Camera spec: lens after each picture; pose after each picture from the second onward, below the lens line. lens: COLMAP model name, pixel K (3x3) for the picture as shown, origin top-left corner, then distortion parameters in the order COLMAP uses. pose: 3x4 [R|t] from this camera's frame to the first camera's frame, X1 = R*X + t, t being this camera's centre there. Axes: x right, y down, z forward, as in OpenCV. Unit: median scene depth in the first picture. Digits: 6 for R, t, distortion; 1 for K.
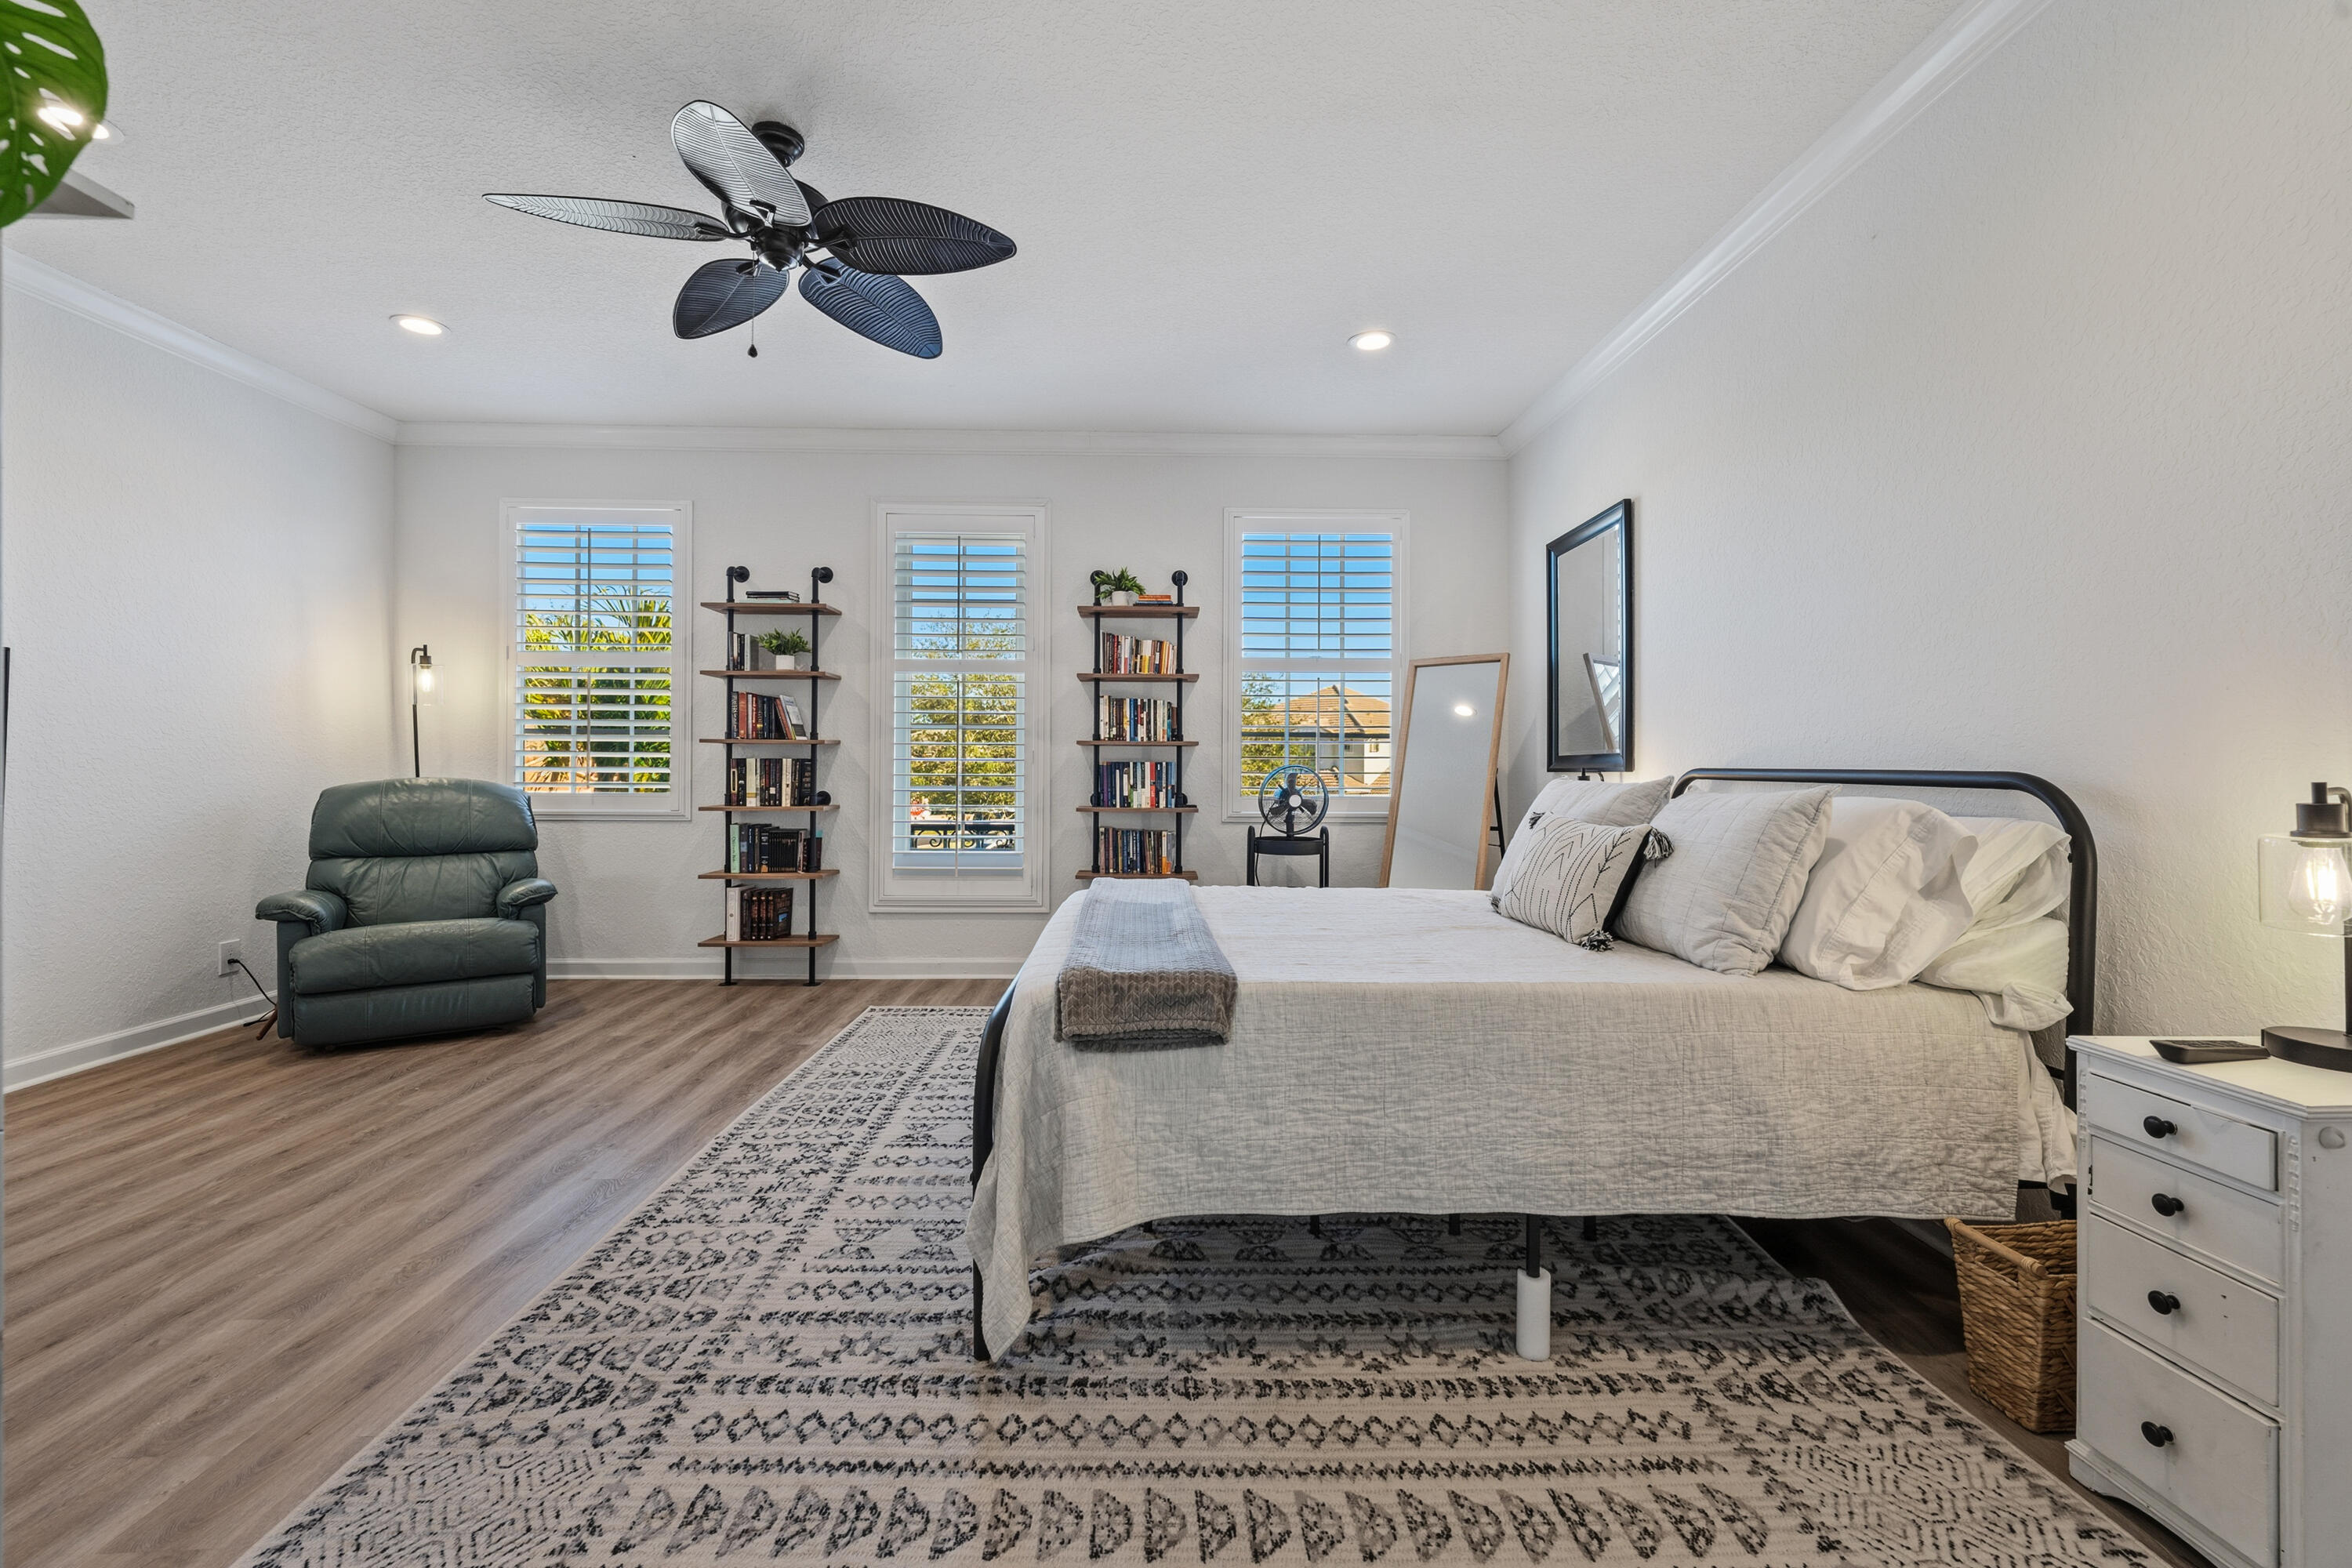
lens RADIAL K [[965.6, 0, 1178.0], [0, 965.6, 769.4], [0, 0, 1]] dist [-0.003997, -0.000160]
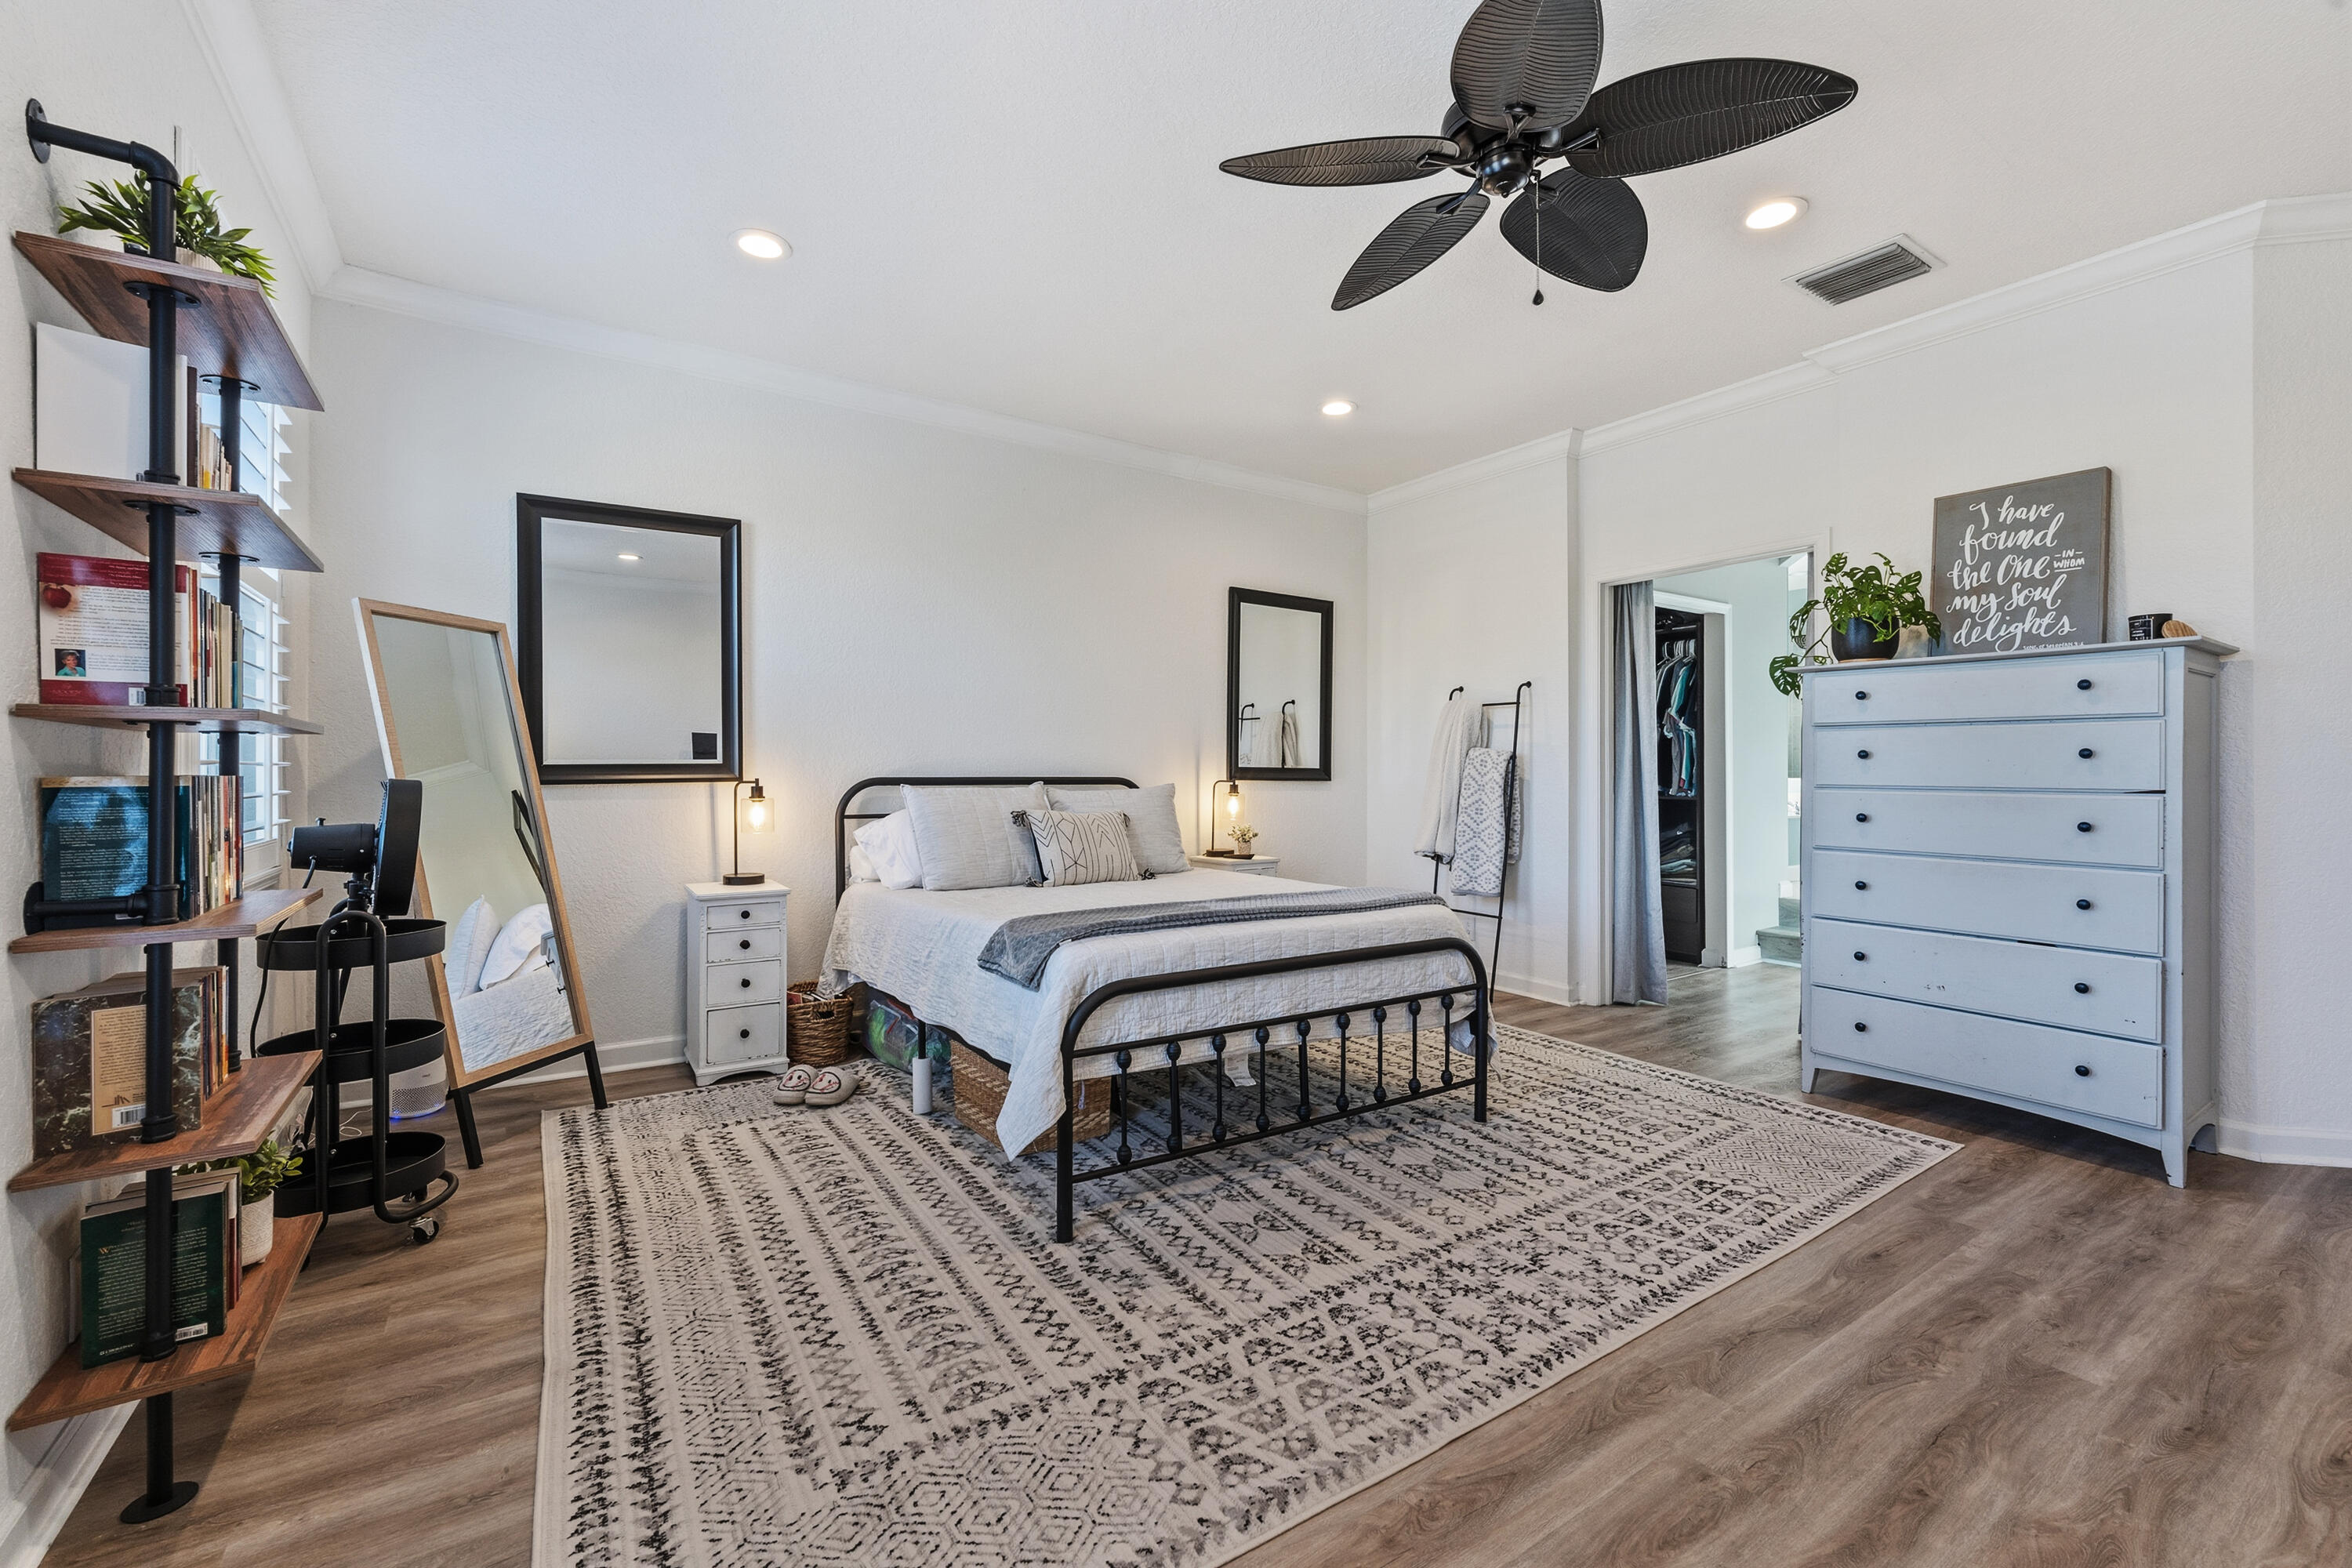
lens RADIAL K [[975.5, 0, 1166.1], [0, 975.5, 758.3], [0, 0, 1]] dist [0.000633, 0.000013]
pose [[-0.526593, 0.003371, 0.850111, -1.070872], [0.001476, 0.999994, -0.003051, -0.025945], [-0.850116, -0.000351, -0.526595, 1.847037]]
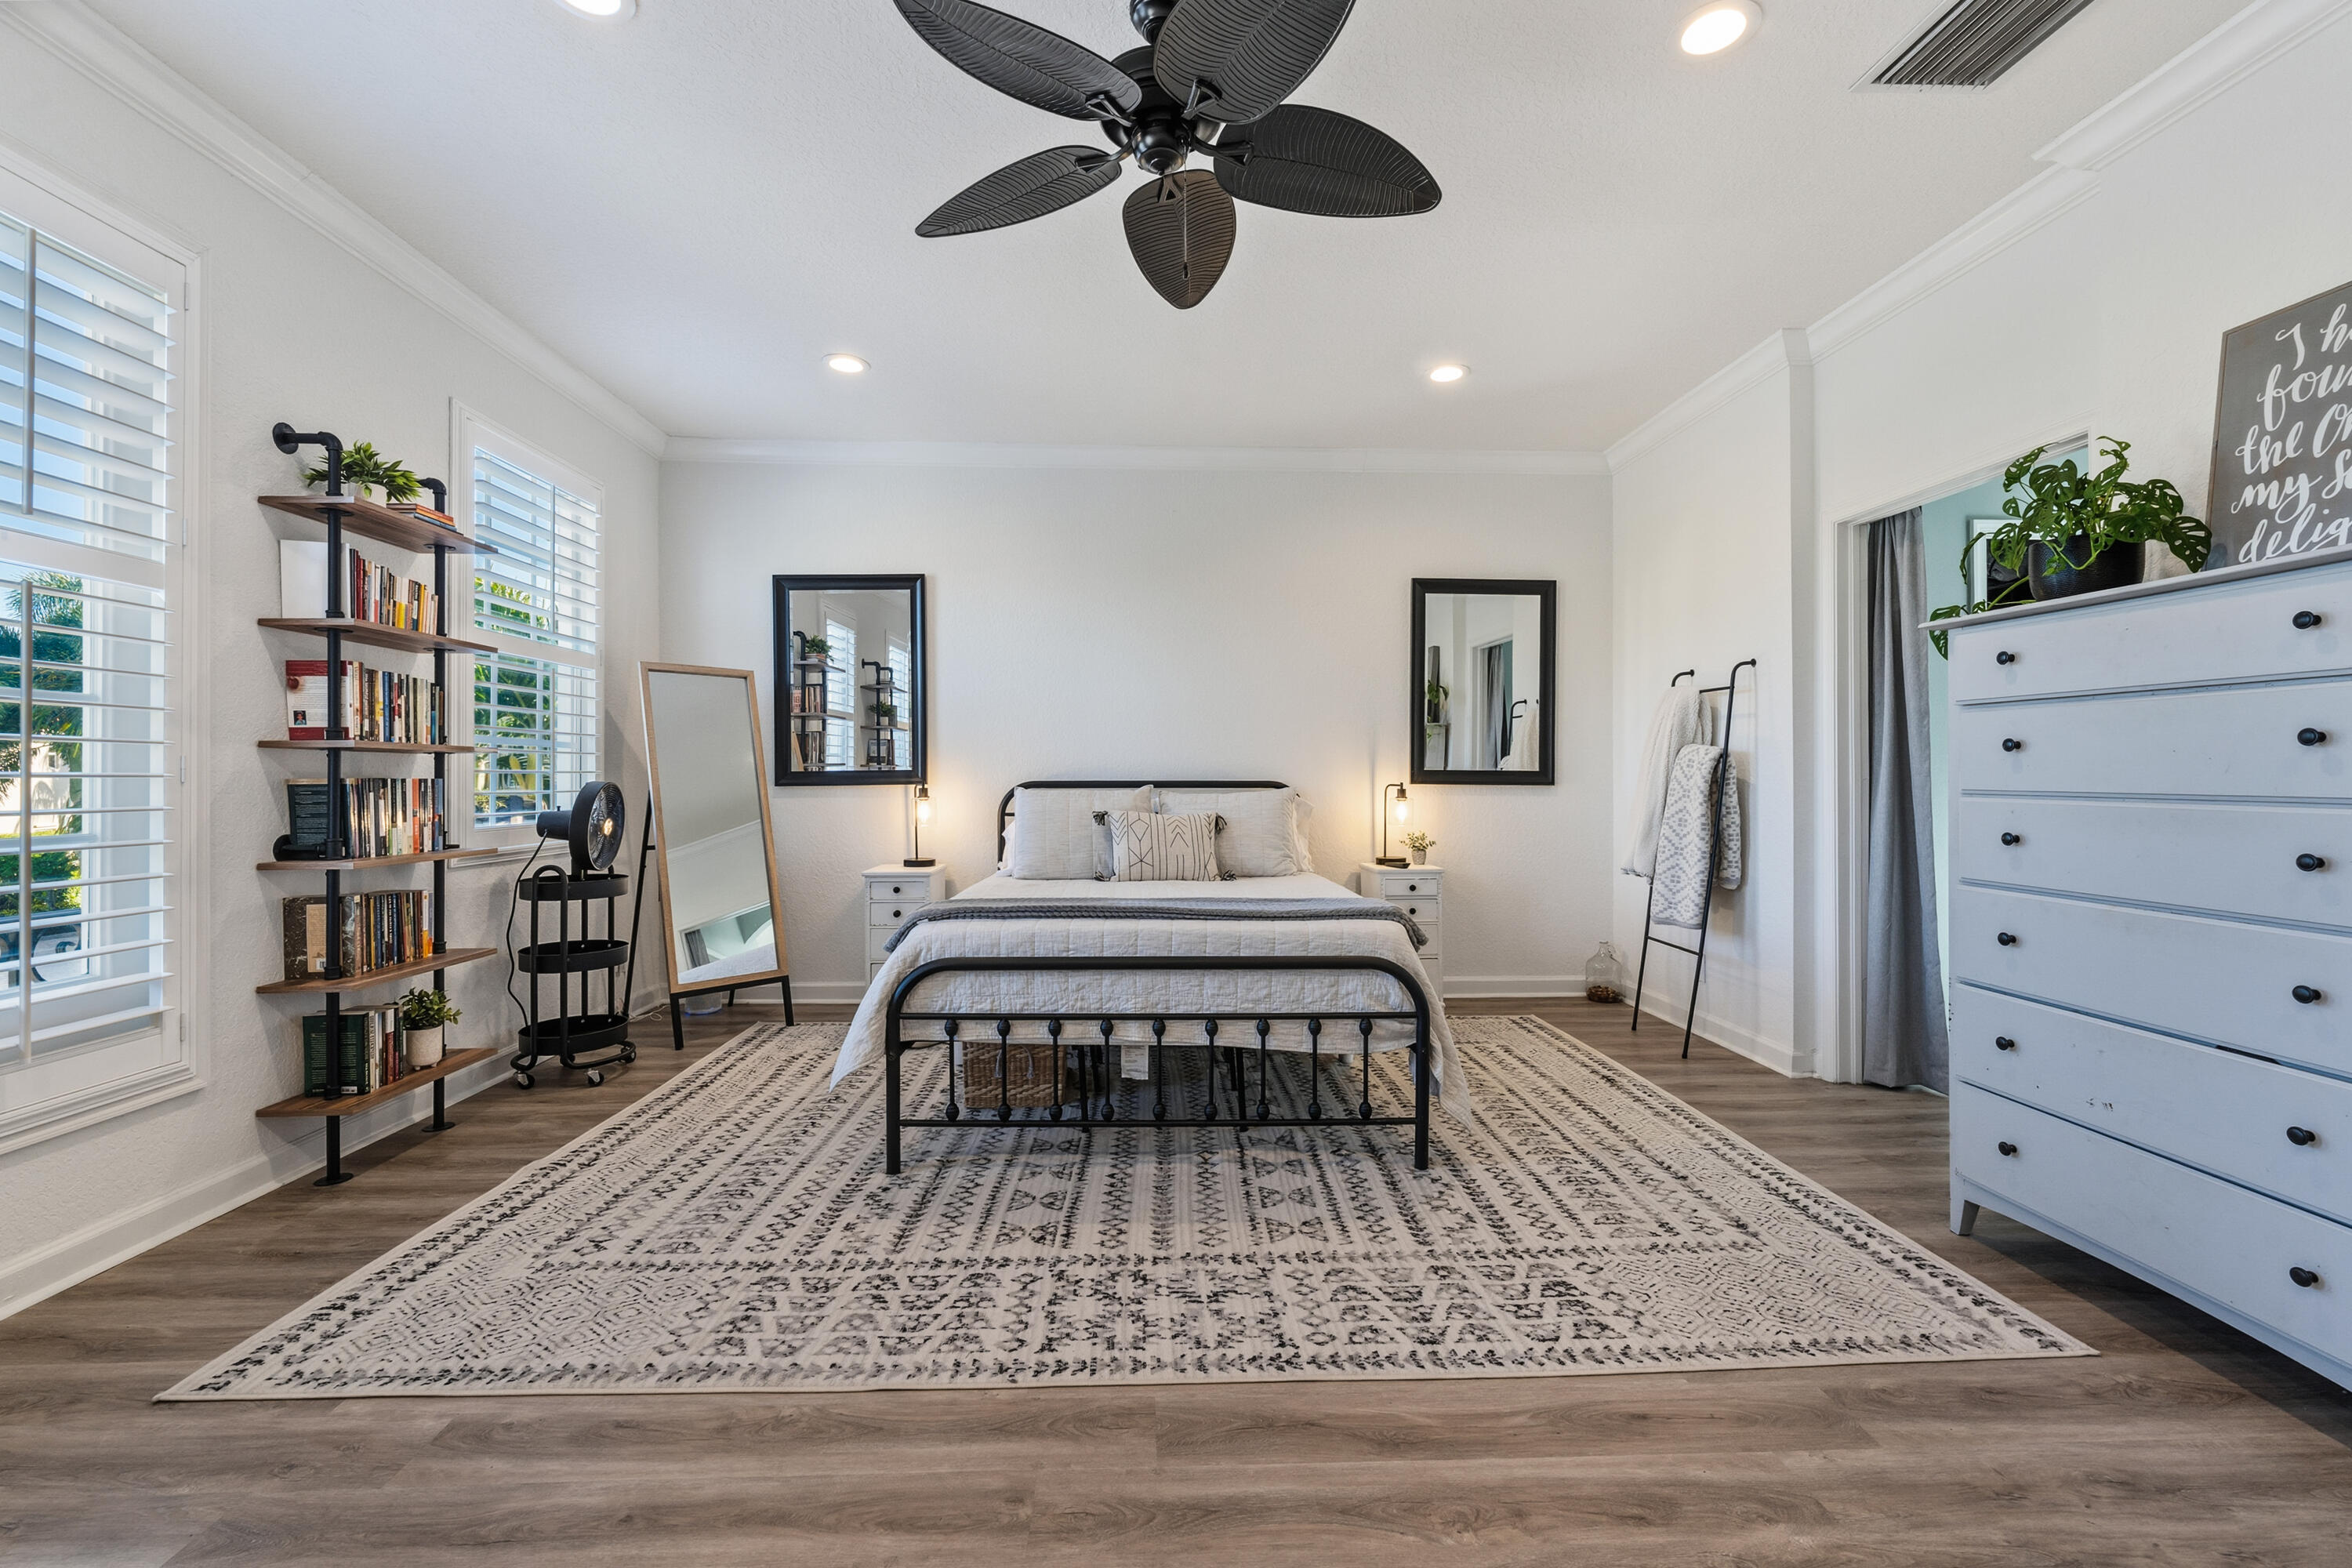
lens RADIAL K [[975.5, 0, 1166.1], [0, 975.5, 758.3], [0, 0, 1]] dist [0.000633, 0.000013]
pose [[-0.005113, 0.011776, 0.999918, -1.346511], [0.009631, 0.999885, -0.011726, -0.017813], [-0.999941, 0.009570, -0.005226, 1.084275]]
